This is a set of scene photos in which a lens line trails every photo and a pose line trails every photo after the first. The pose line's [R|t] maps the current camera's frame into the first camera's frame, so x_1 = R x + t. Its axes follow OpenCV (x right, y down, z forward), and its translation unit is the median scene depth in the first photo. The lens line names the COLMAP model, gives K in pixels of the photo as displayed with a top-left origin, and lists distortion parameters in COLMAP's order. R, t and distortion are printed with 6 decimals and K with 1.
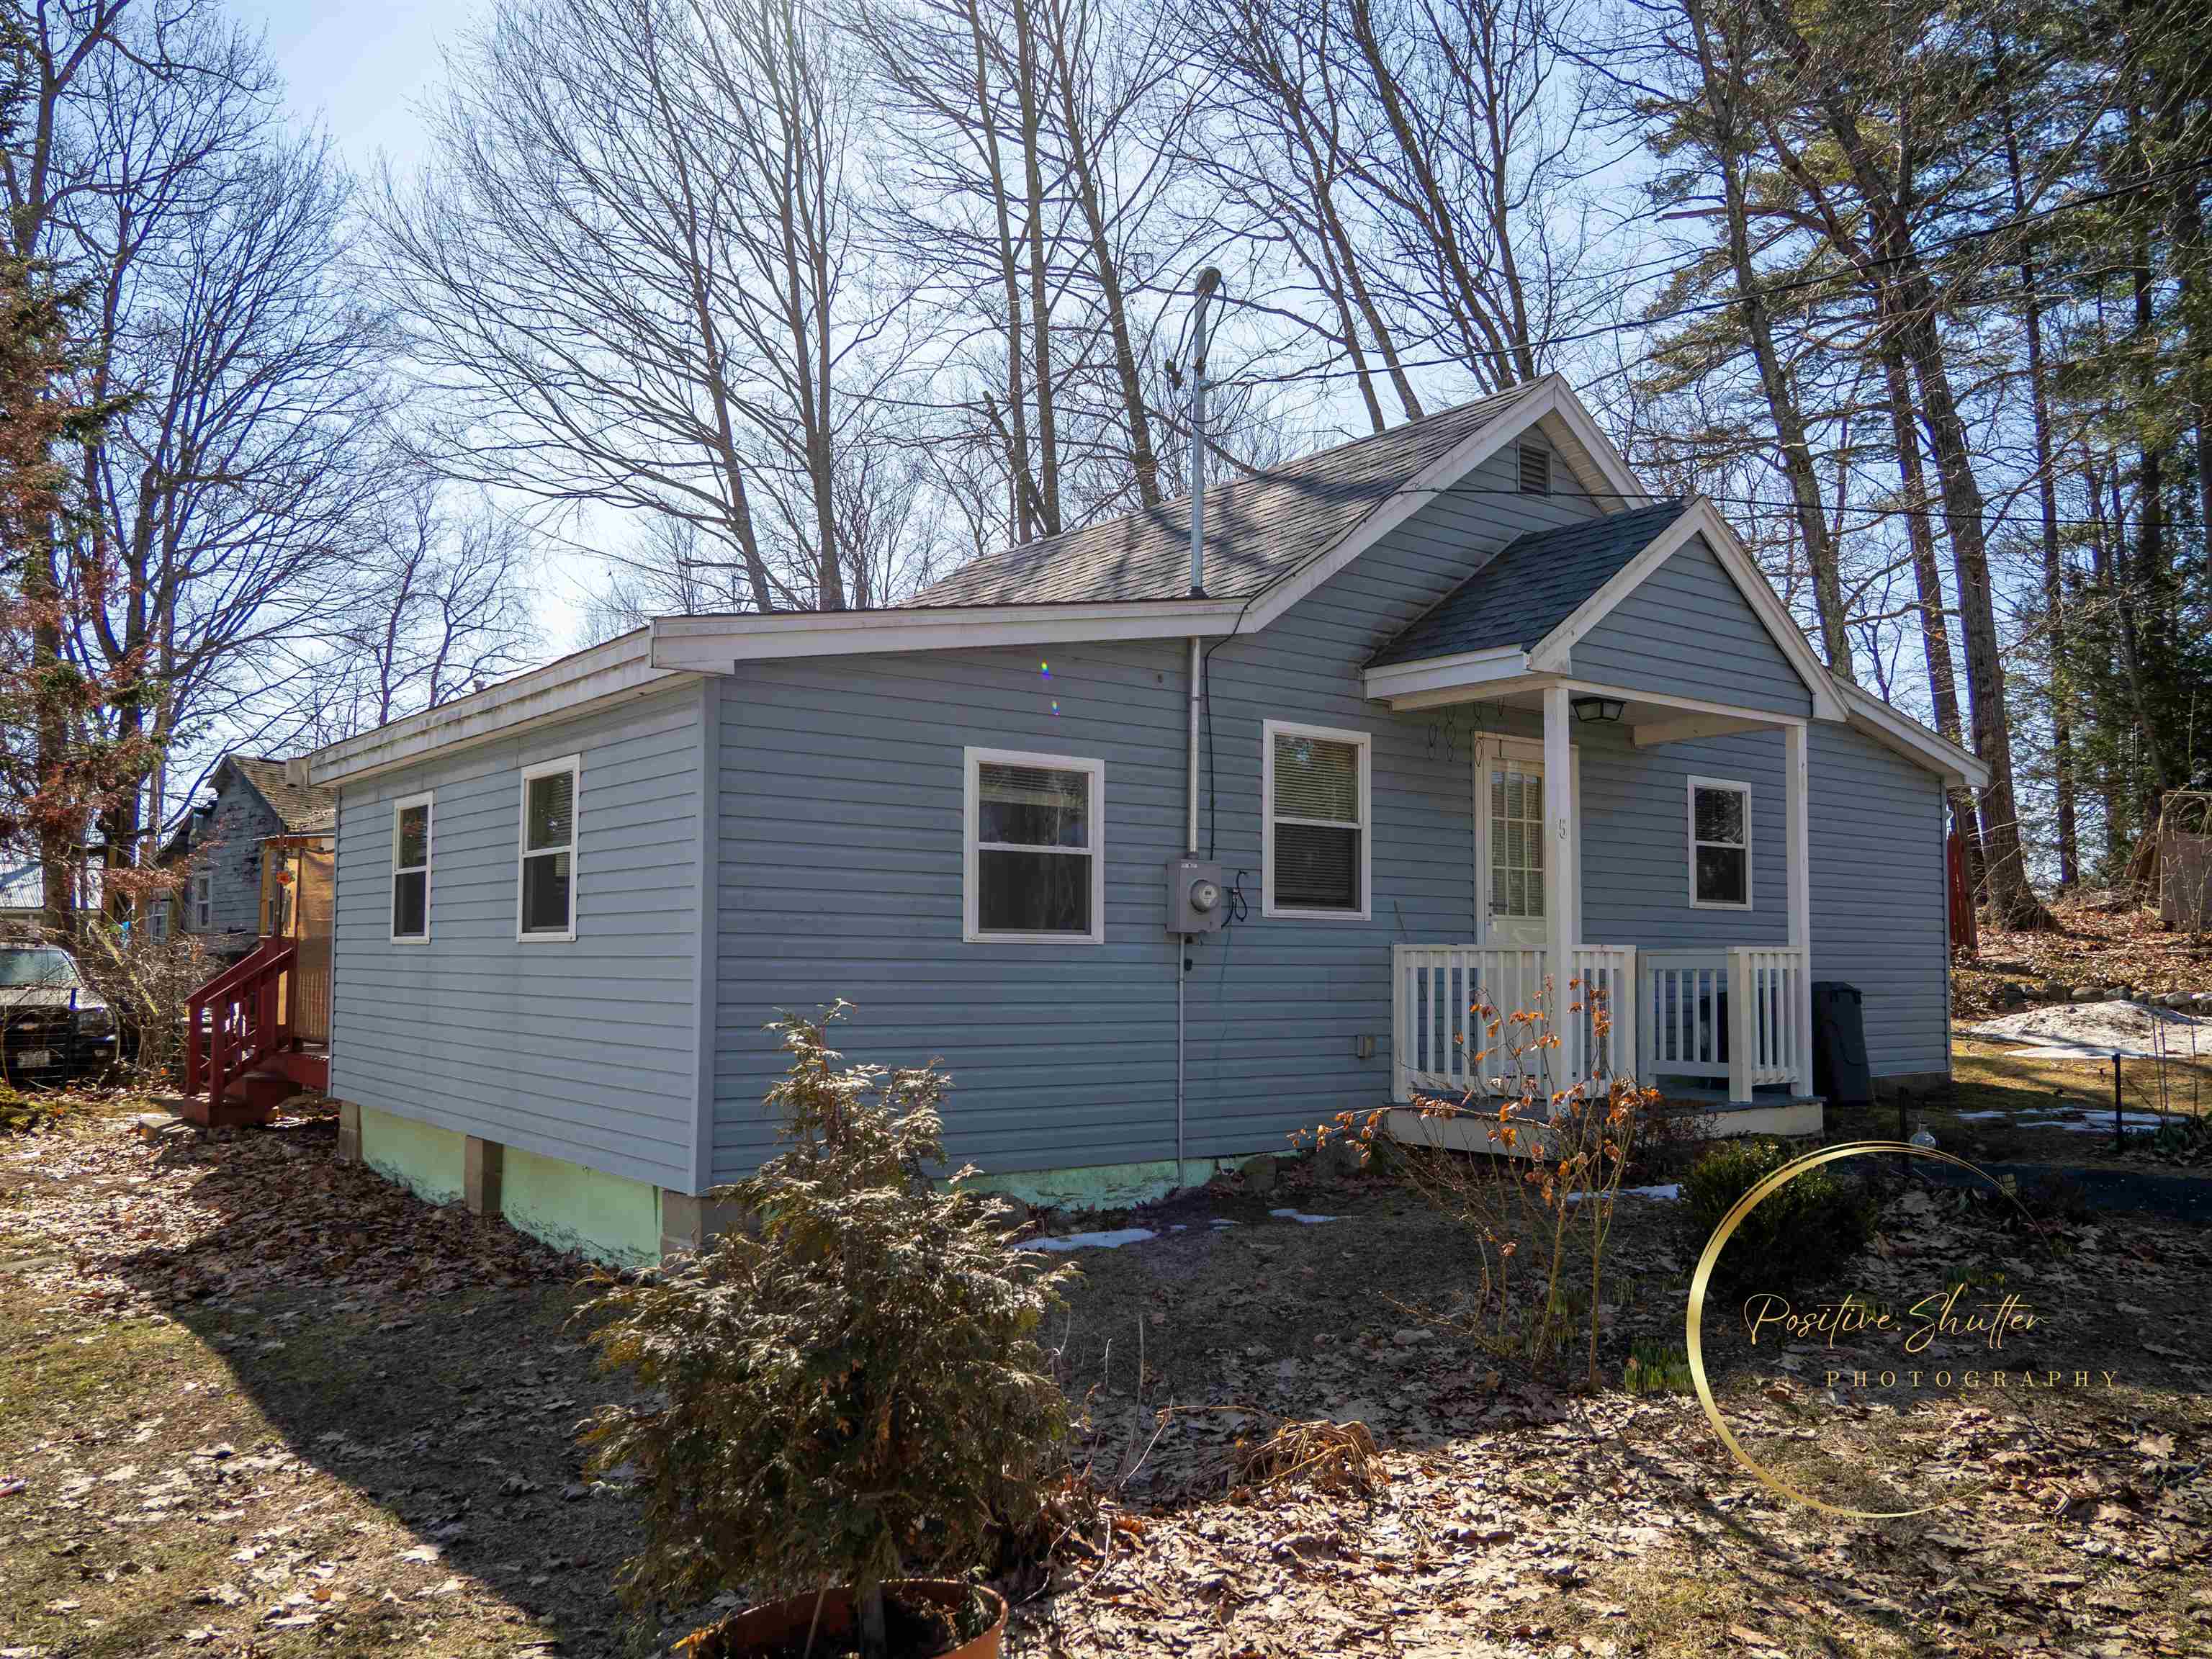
lens RADIAL K [[1796.5, 0, 1106.0], [0, 1796.5, 829.5], [0, 0, 1]] dist [-0.073930, 0.002772]
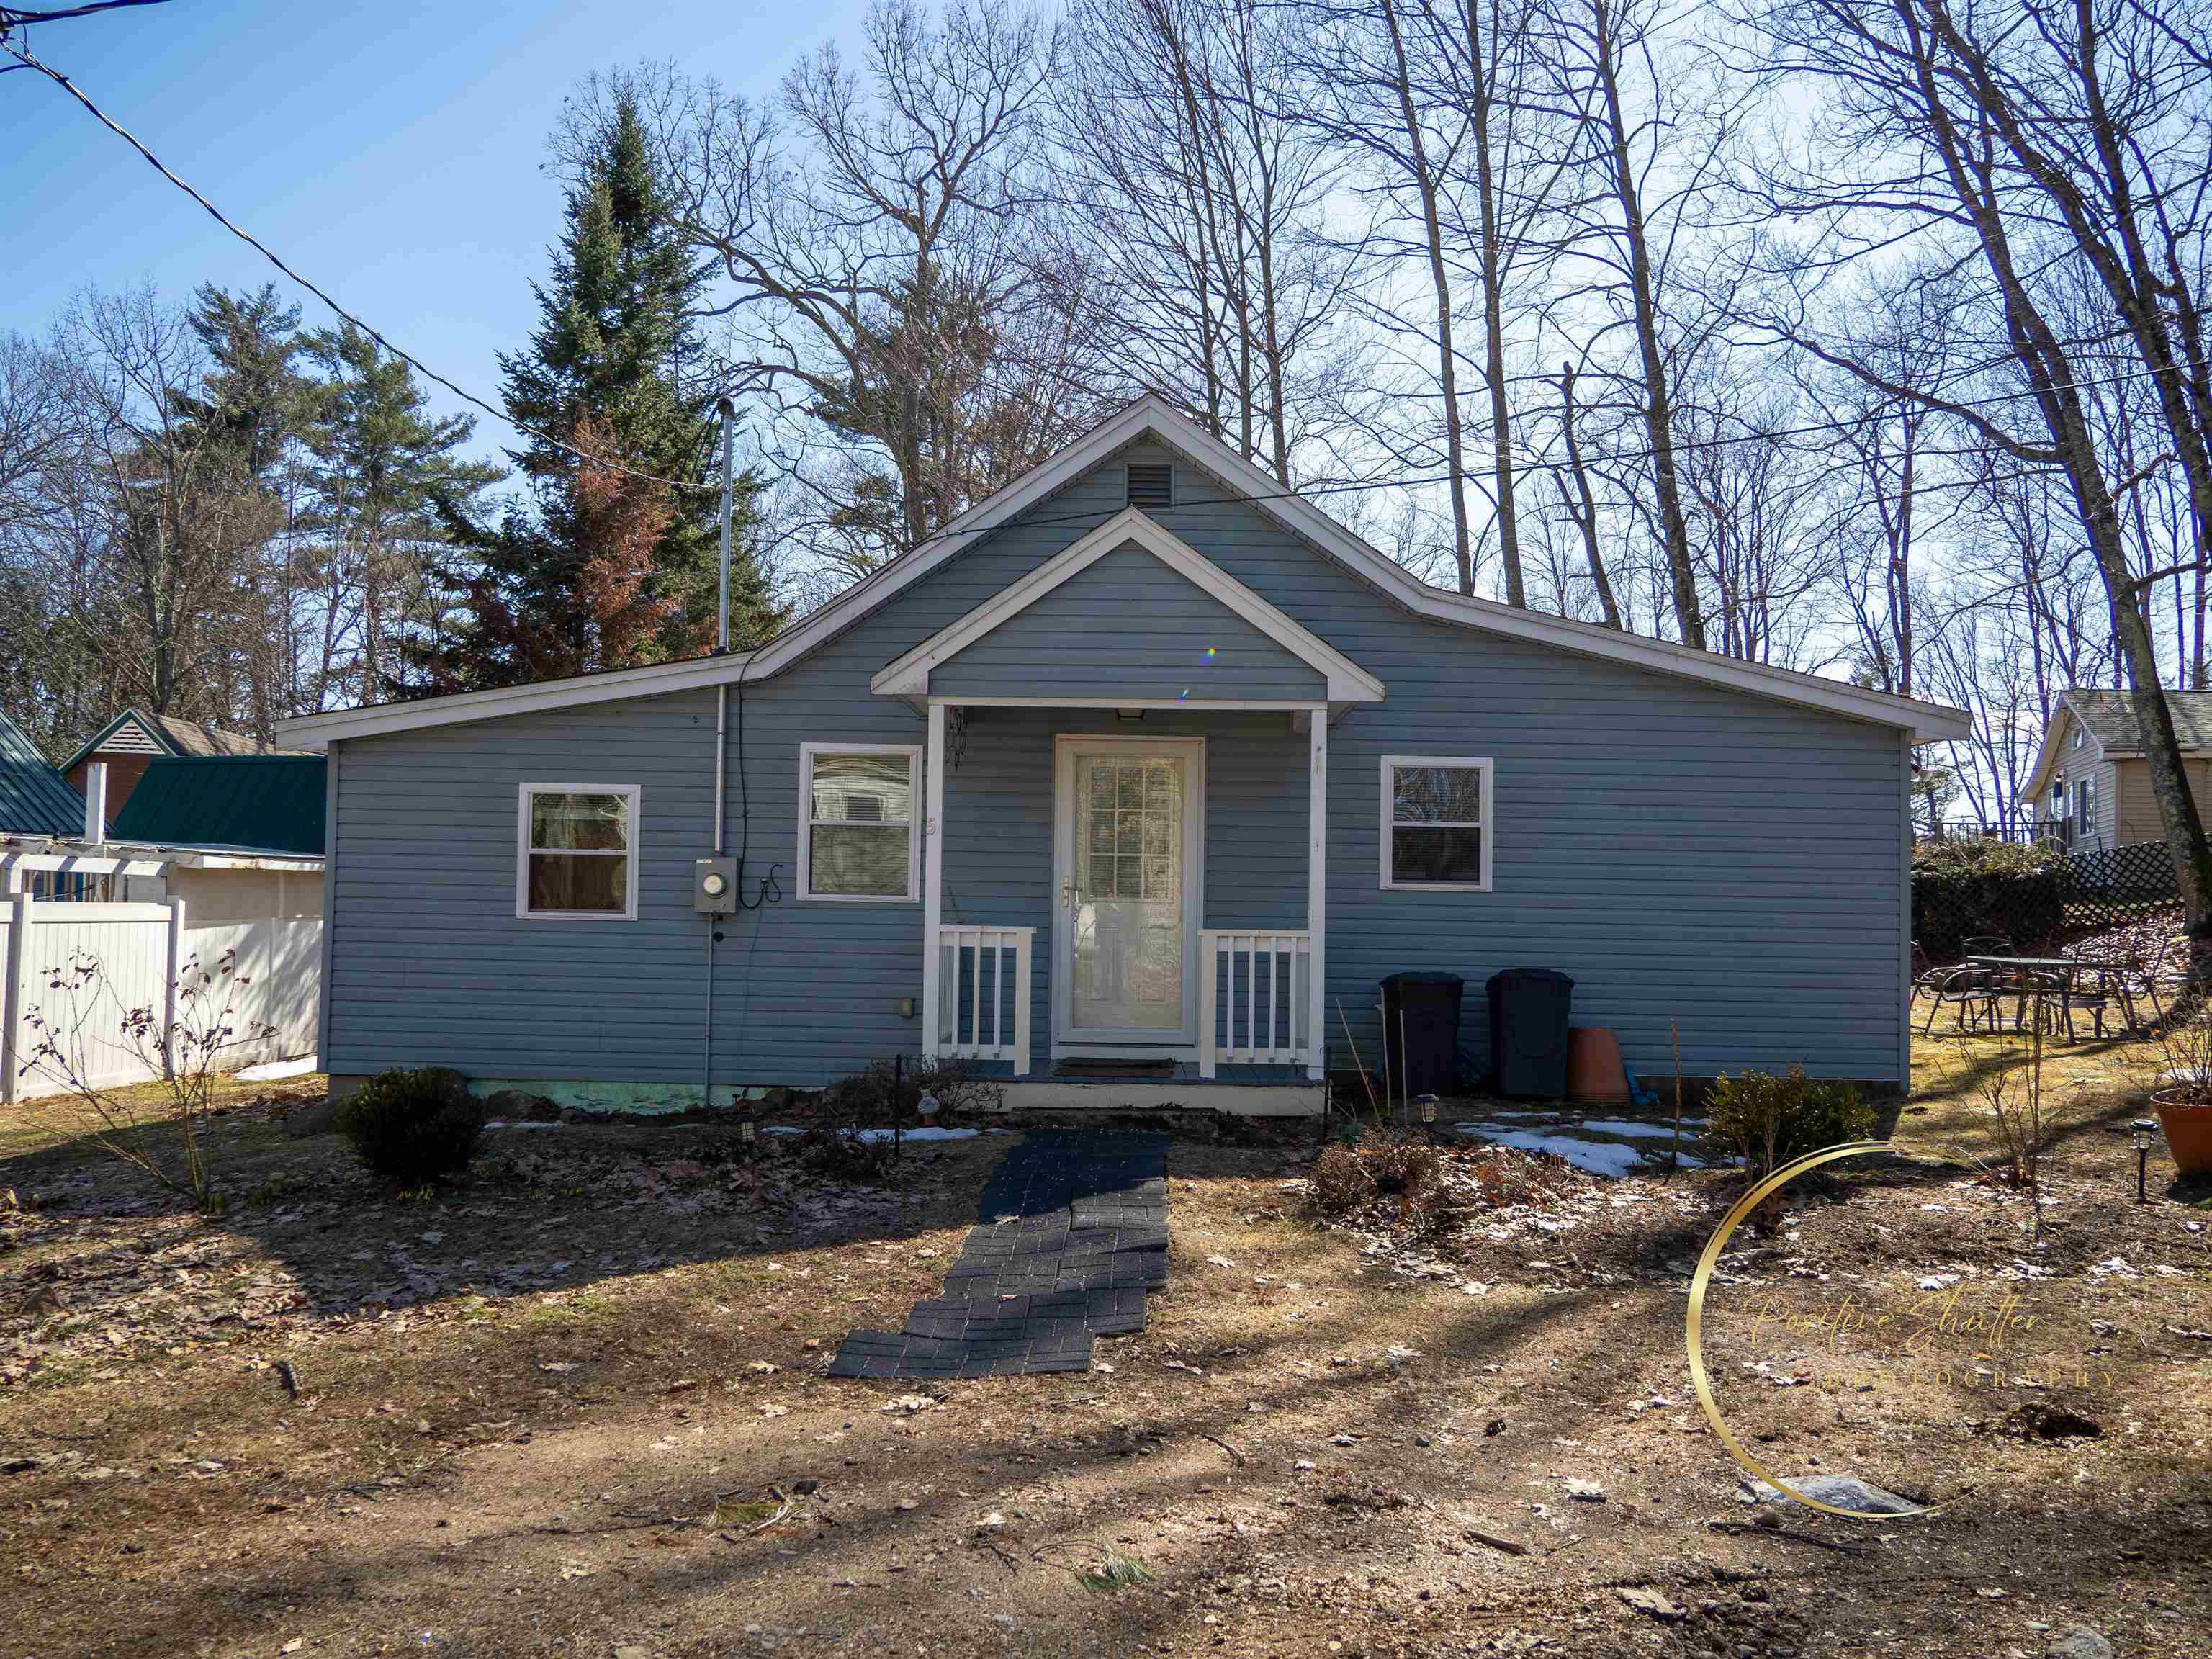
lens RADIAL K [[1796.5, 0, 1106.0], [0, 1796.5, 829.5], [0, 0, 1]] dist [-0.073930, 0.002772]
pose [[0.780529, -0.021441, -0.624752, 1.117282], [0.034458, 0.999368, 0.008752, -0.004866], [0.624169, -0.028359, 0.780774, 0.164134]]
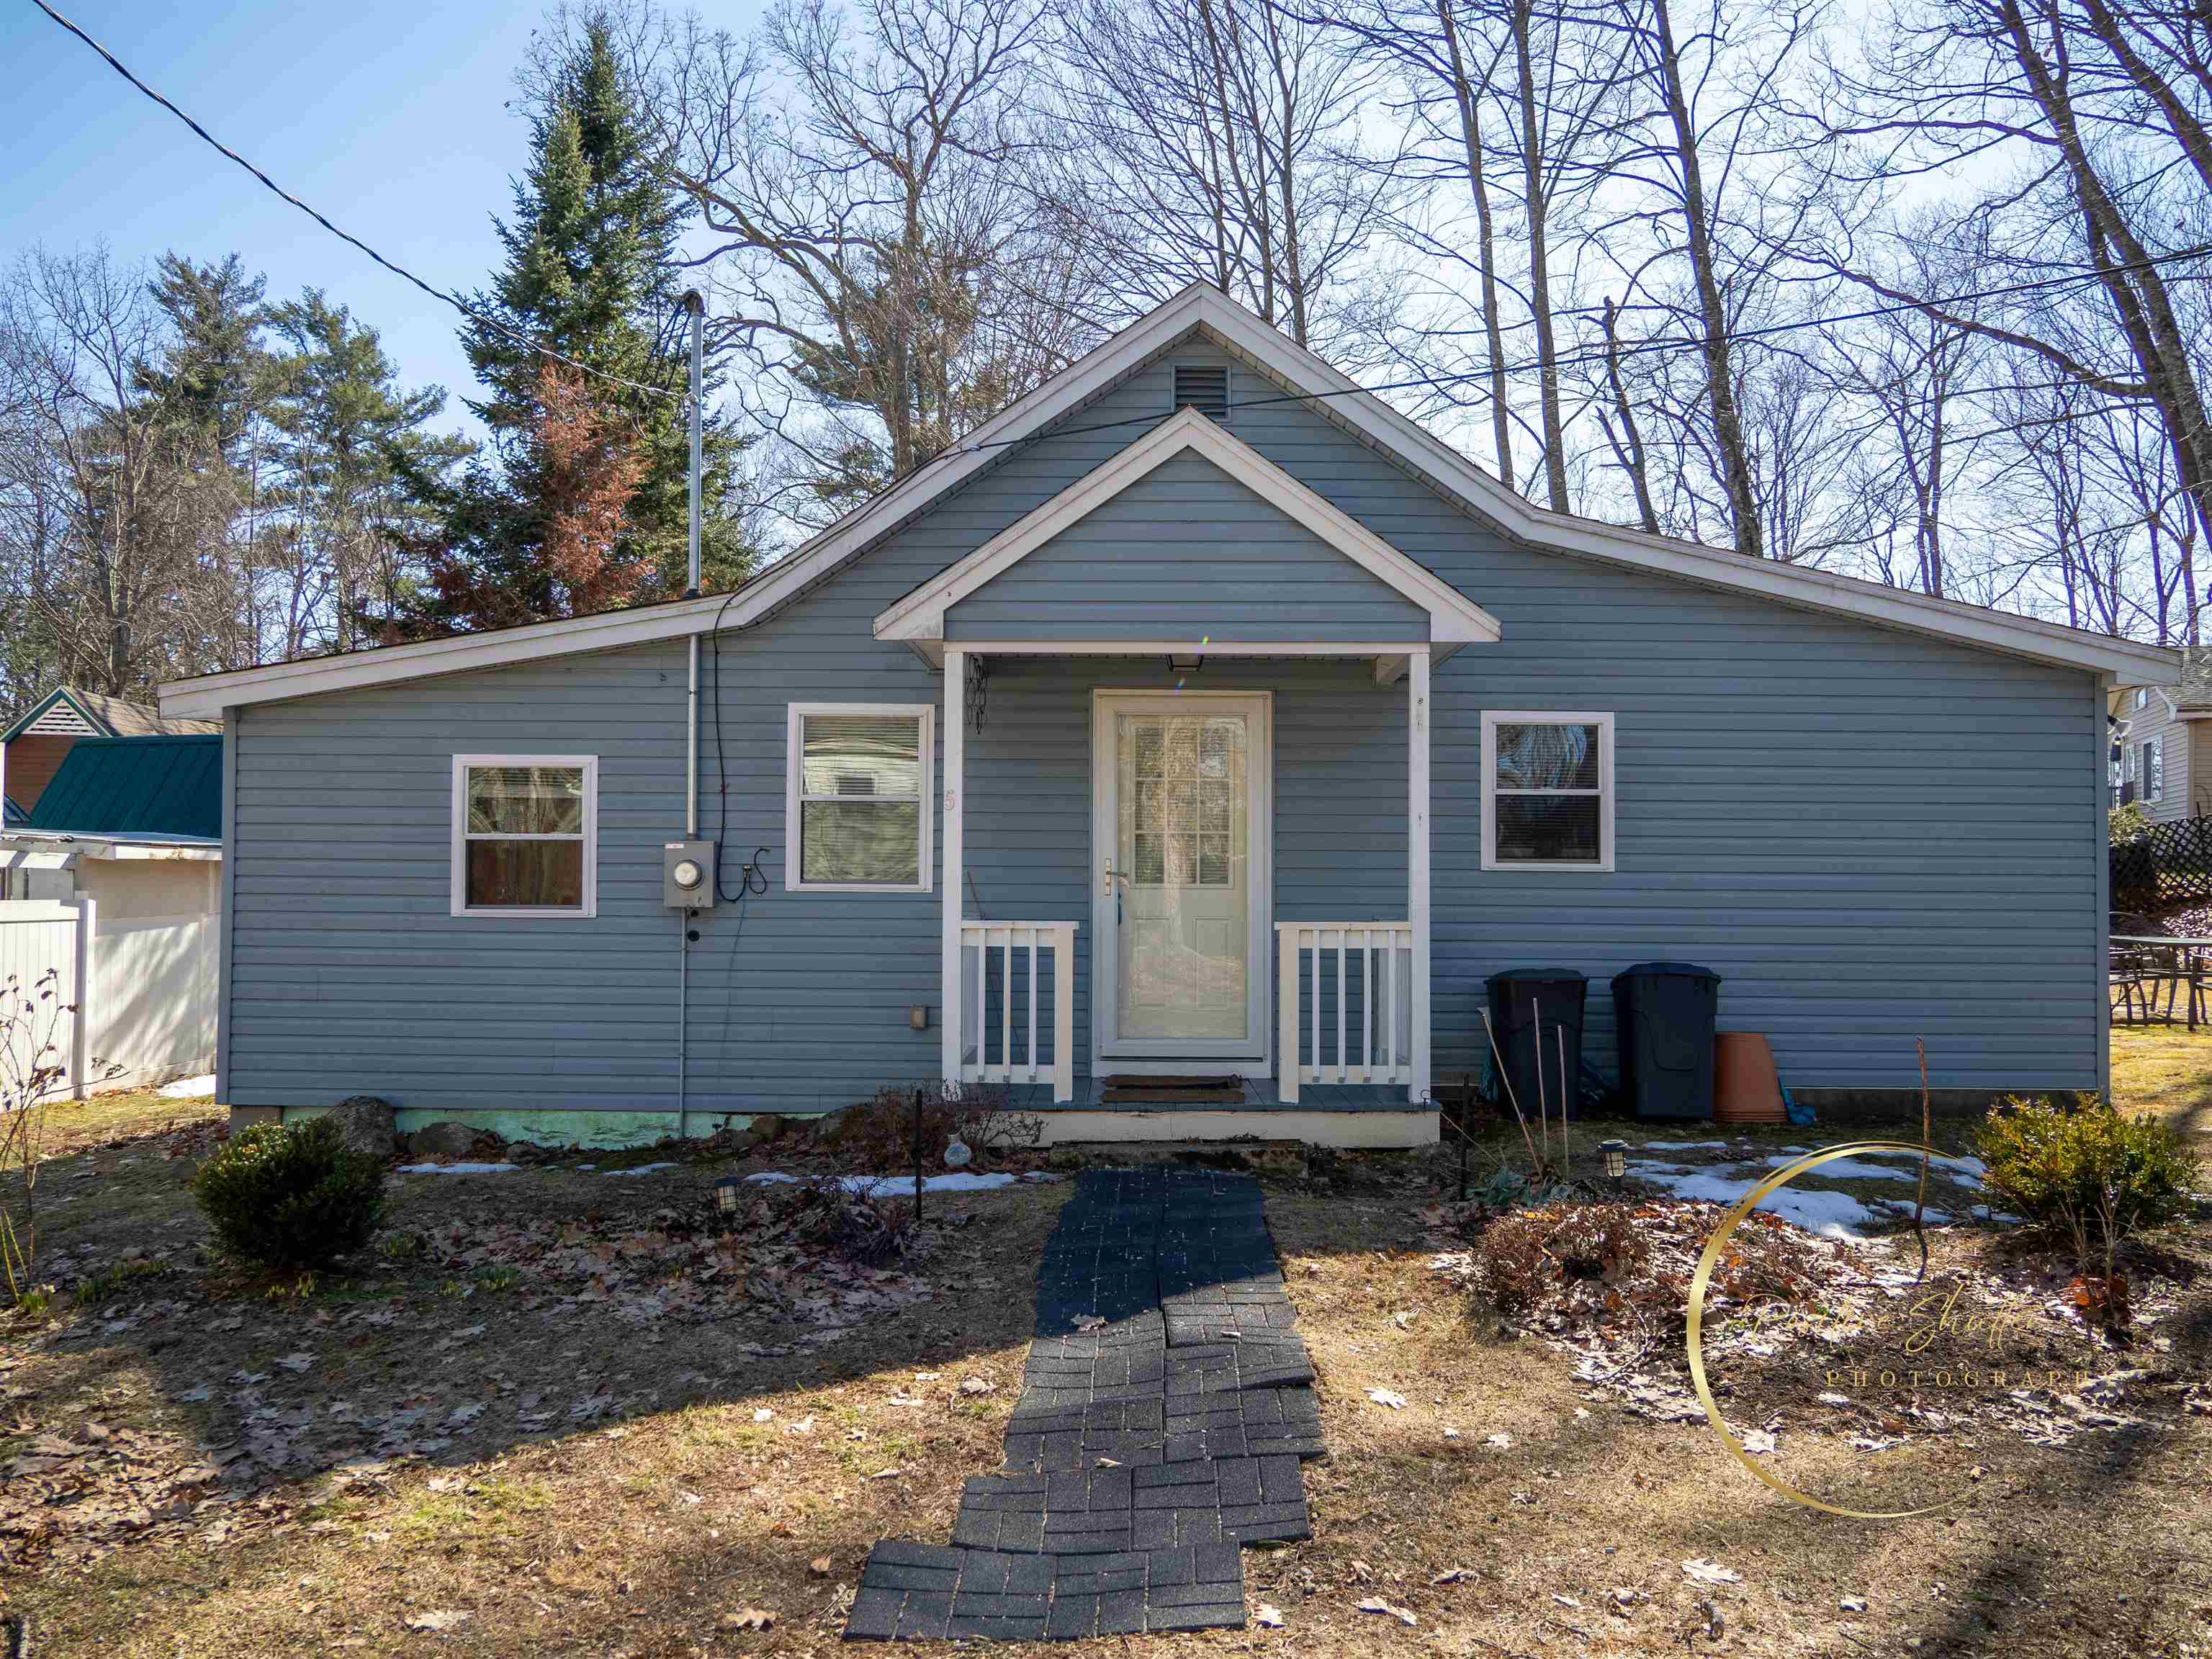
lens RADIAL K [[1796.5, 0, 1106.0], [0, 1796.5, 829.5], [0, 0, 1]] dist [-0.073930, 0.002772]
pose [[0.784124, -0.022444, -0.620198, 0.950591], [0.045390, 0.998743, 0.021243, -0.001428], [0.618942, -0.044808, 0.784158, 0.311735]]
